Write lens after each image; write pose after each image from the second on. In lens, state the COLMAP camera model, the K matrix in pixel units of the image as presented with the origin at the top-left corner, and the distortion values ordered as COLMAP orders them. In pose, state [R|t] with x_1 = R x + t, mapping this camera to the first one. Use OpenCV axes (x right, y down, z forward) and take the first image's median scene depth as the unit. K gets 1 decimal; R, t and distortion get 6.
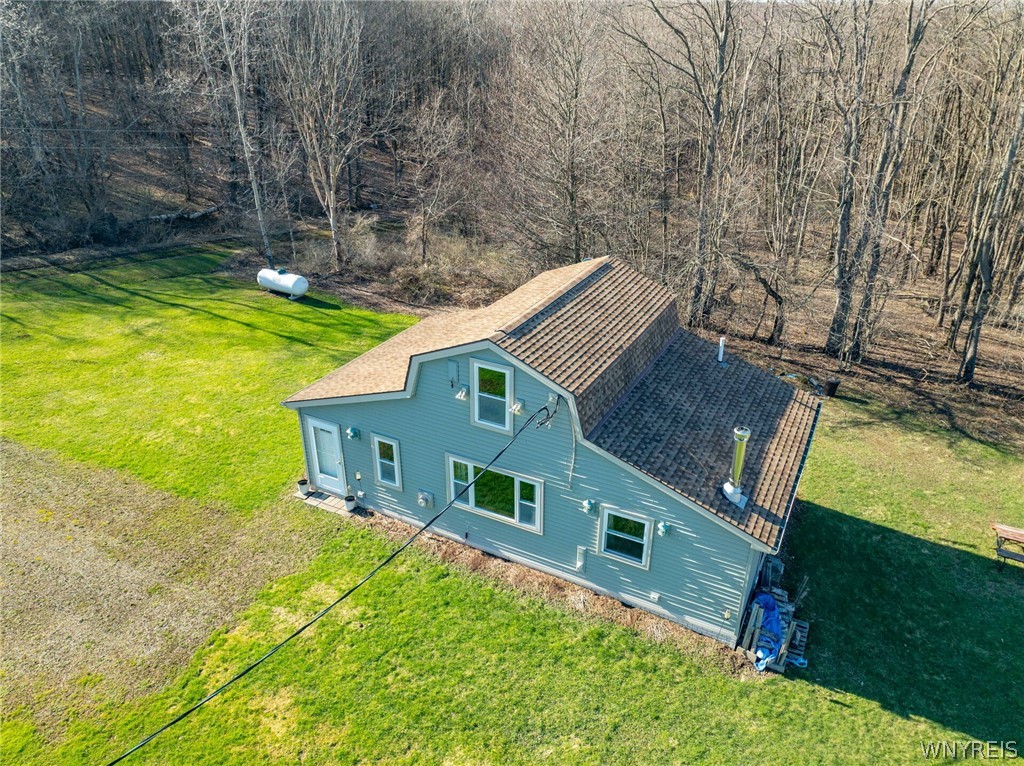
lens RADIAL K [[724.8, 0, 512.0], [0, 724.8, 383.0], [0, 0, 1]] dist [-0.064357, 0.041334]
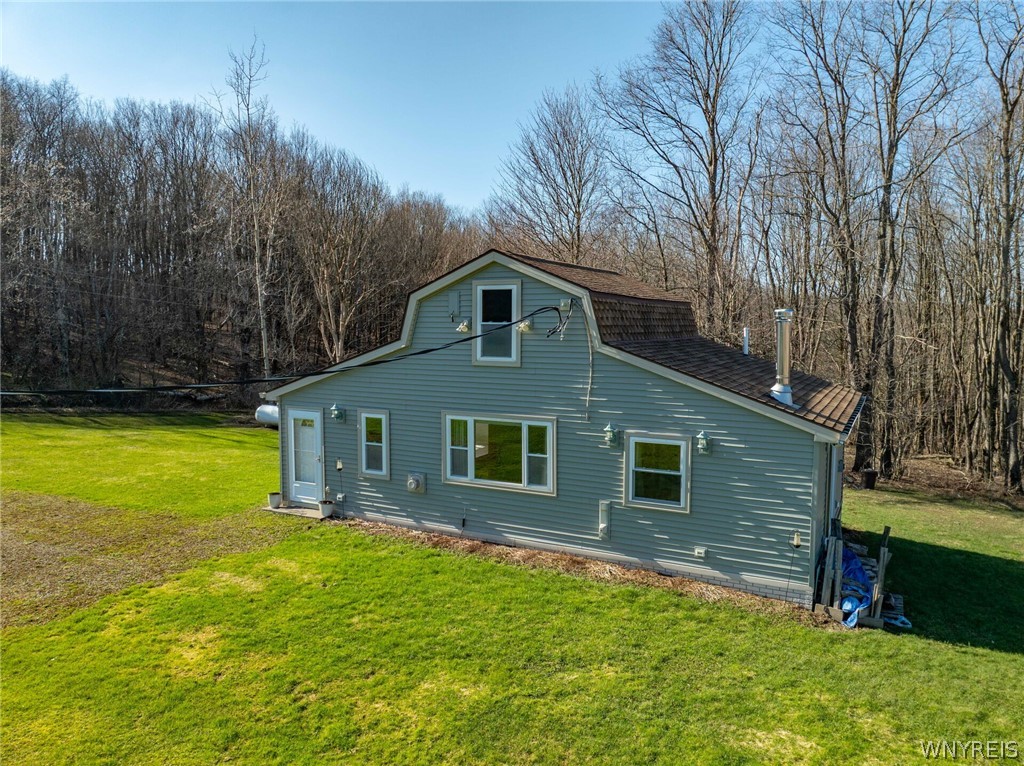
lens RADIAL K [[724.8, 0, 512.0], [0, 724.8, 383.0], [0, 0, 1]] dist [-0.064357, 0.041334]
pose [[0.999975, 0.001278, -0.006973, -0.002283], [-0.003788, 0.927739, -0.373210, 0.415302], [0.005992, 0.373227, 0.927721, 0.196833]]
